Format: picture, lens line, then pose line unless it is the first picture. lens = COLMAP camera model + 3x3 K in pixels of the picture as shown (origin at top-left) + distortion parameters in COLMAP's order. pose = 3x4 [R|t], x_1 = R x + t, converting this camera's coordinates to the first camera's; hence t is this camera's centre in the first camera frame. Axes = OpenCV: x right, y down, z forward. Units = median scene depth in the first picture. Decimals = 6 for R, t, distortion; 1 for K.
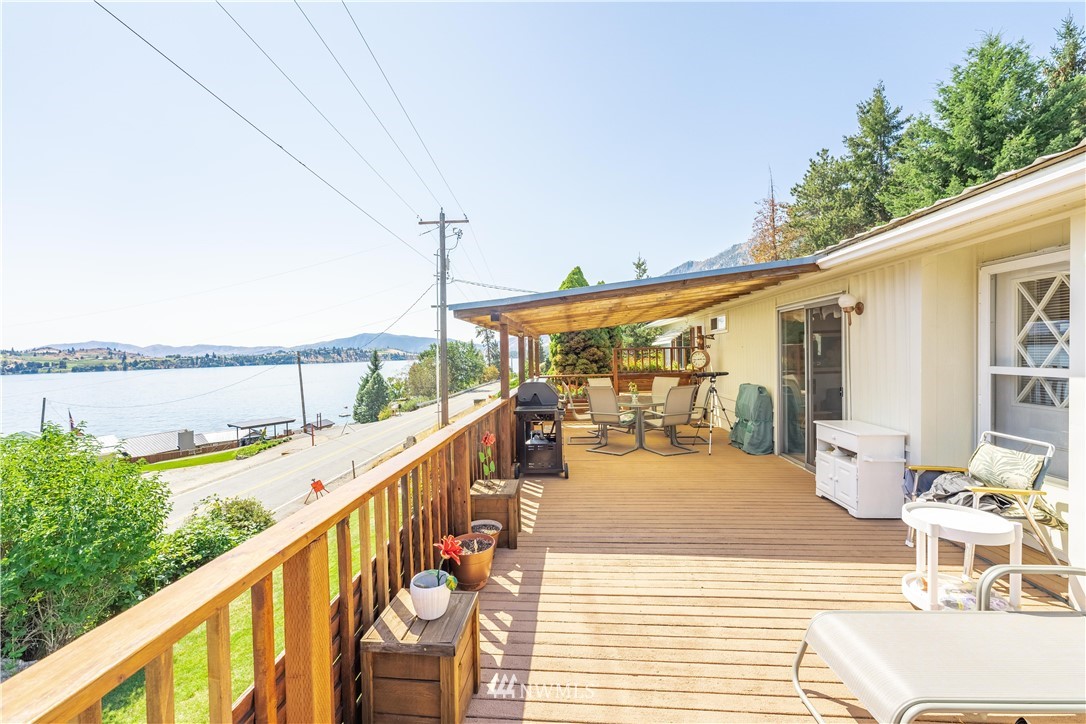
lens RADIAL K [[433.4, 0, 537.9], [0, 433.4, 362.7], [0, 0, 1]] dist [0.002463, -0.000488]
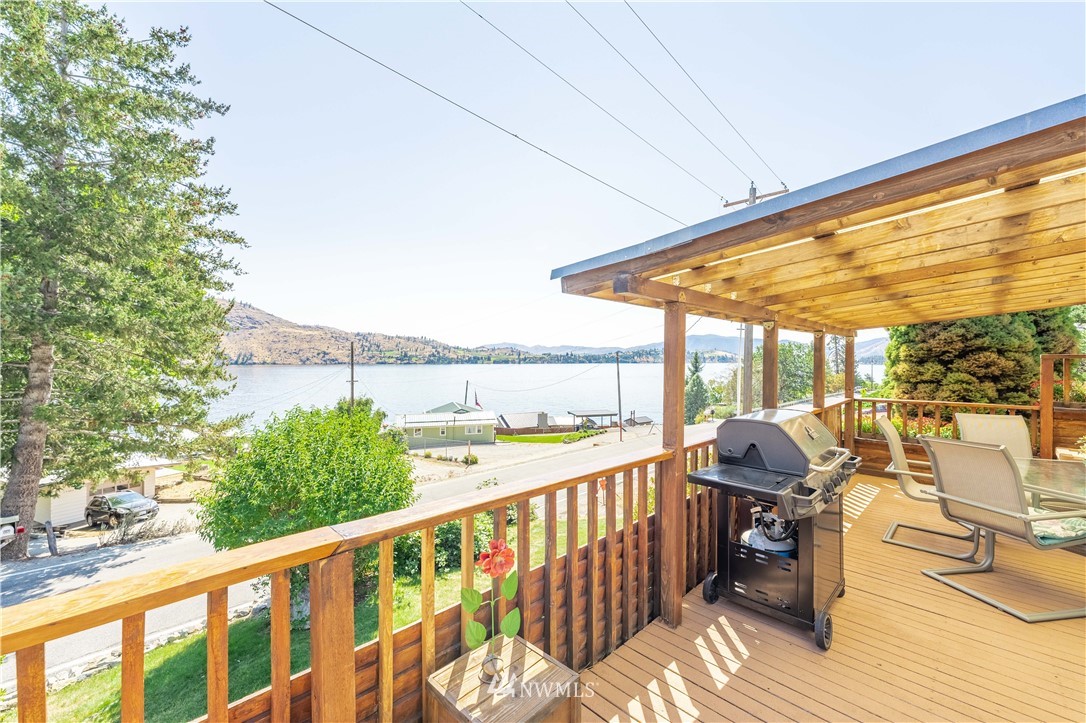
lens RADIAL K [[433.4, 0, 538.3], [0, 433.4, 362.8], [0, 0, 1]] dist [0.002463, -0.000488]
pose [[0.751585, 0.031901, -0.658864, 0.064839], [-0.034292, 0.999369, 0.009270, -0.007702], [0.658744, 0.015626, 0.752205, 0.239121]]
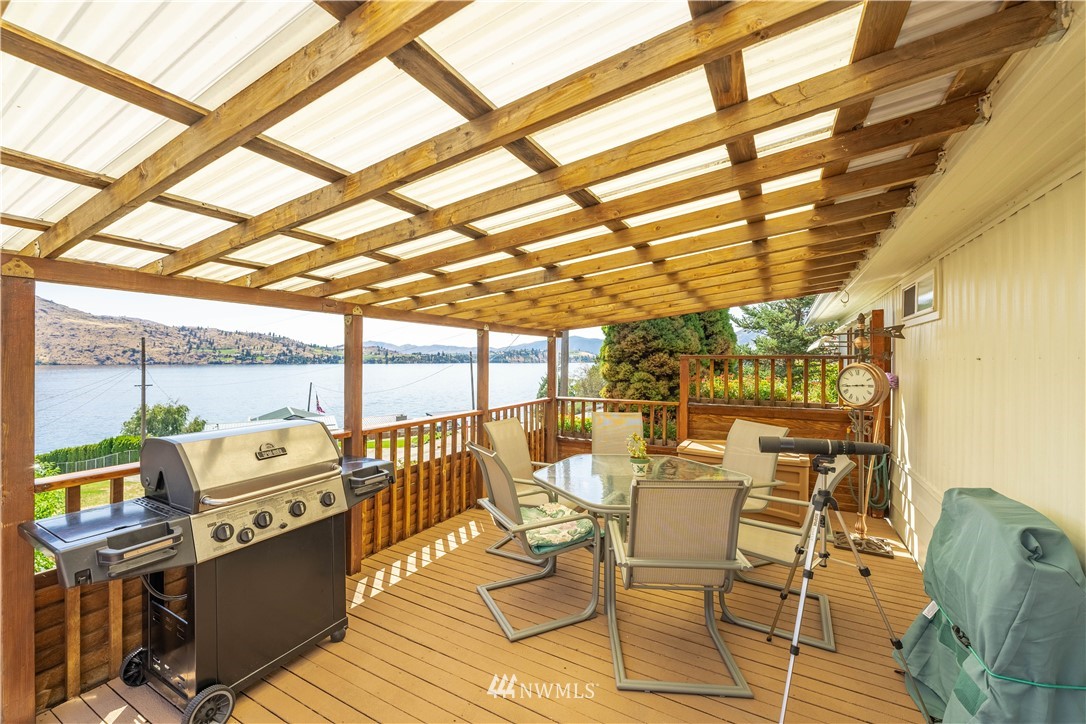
lens RADIAL K [[433.4, 0, 536.5], [0, 433.4, 360.1], [0, 0, 1]] dist [0.002463, -0.000488]
pose [[0.907663, 0.028806, -0.418710, 0.216832], [-0.034699, 0.999377, -0.006465, -0.015545], [0.418263, 0.020397, 0.908097, 0.400465]]
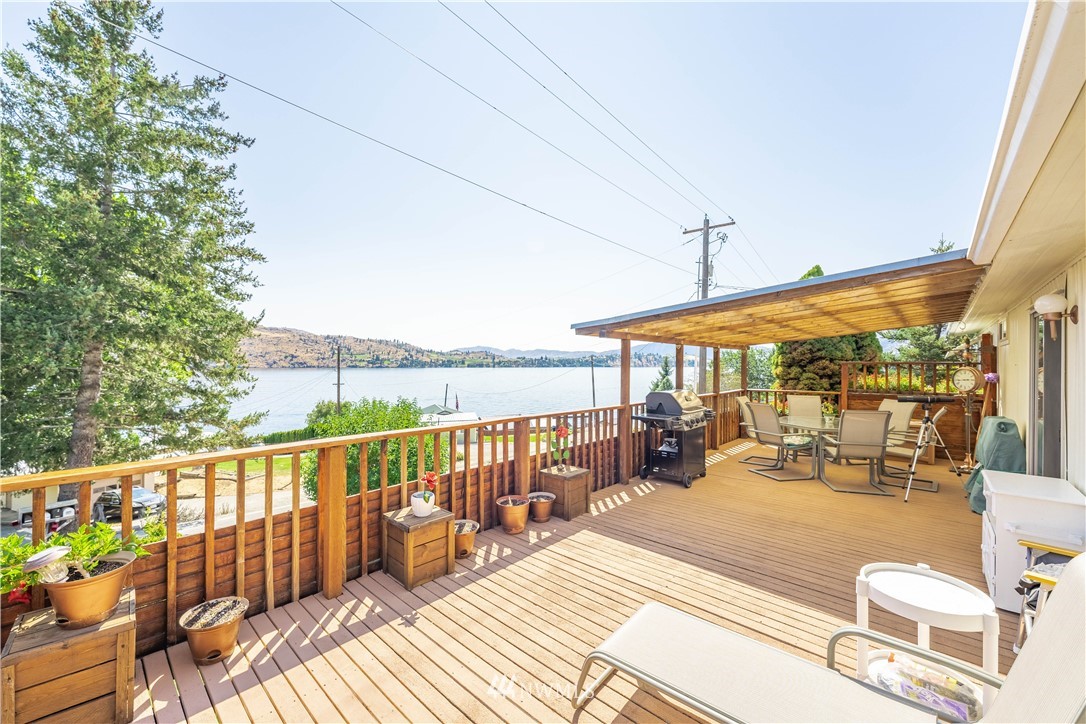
lens RADIAL K [[433.4, 0, 539.9], [0, 433.4, 367.7], [0, 0, 1]] dist [0.002463, -0.000488]
pose [[0.791278, 0.034478, -0.610484, 0.204984], [-0.036166, 0.999300, 0.009560, -0.007812], [0.610386, 0.014514, 0.791971, -0.016702]]
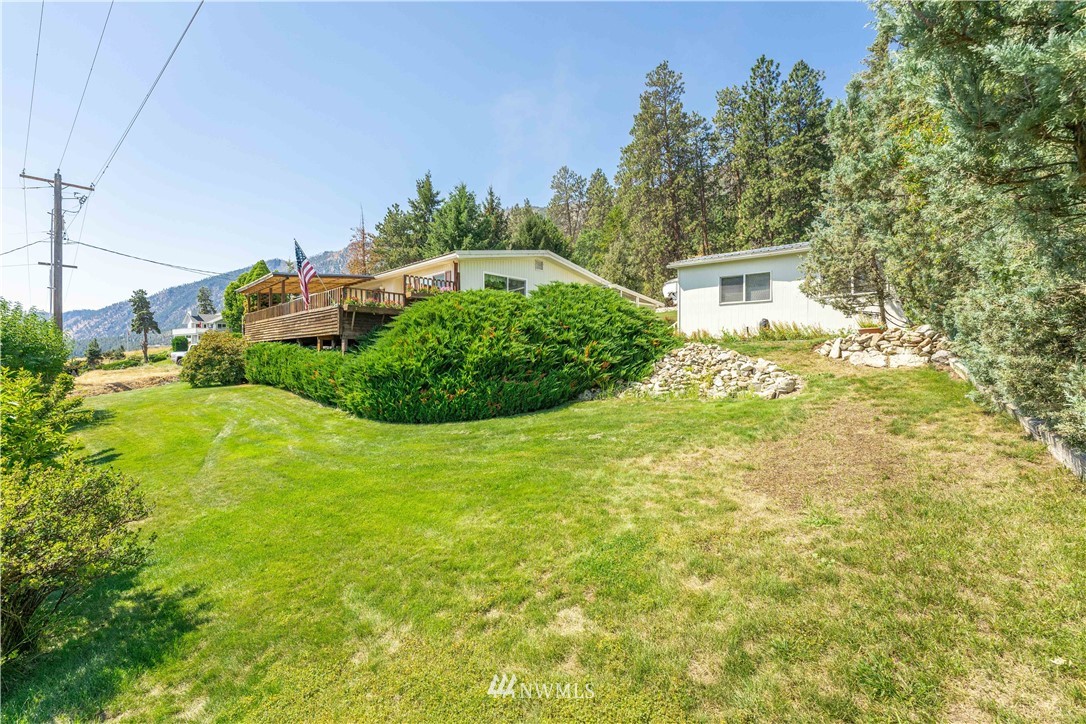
lens RADIAL K [[433.4, 0, 539.7], [0, 433.4, 360.6], [0, 0, 1]] dist [0.002463, -0.000488]
pose [[0.633637, 0.012133, 0.773535, -0.635738], [0.004524, 0.999802, -0.019388, 0.268740], [-0.773617, 0.015785, 0.633457, -1.162653]]
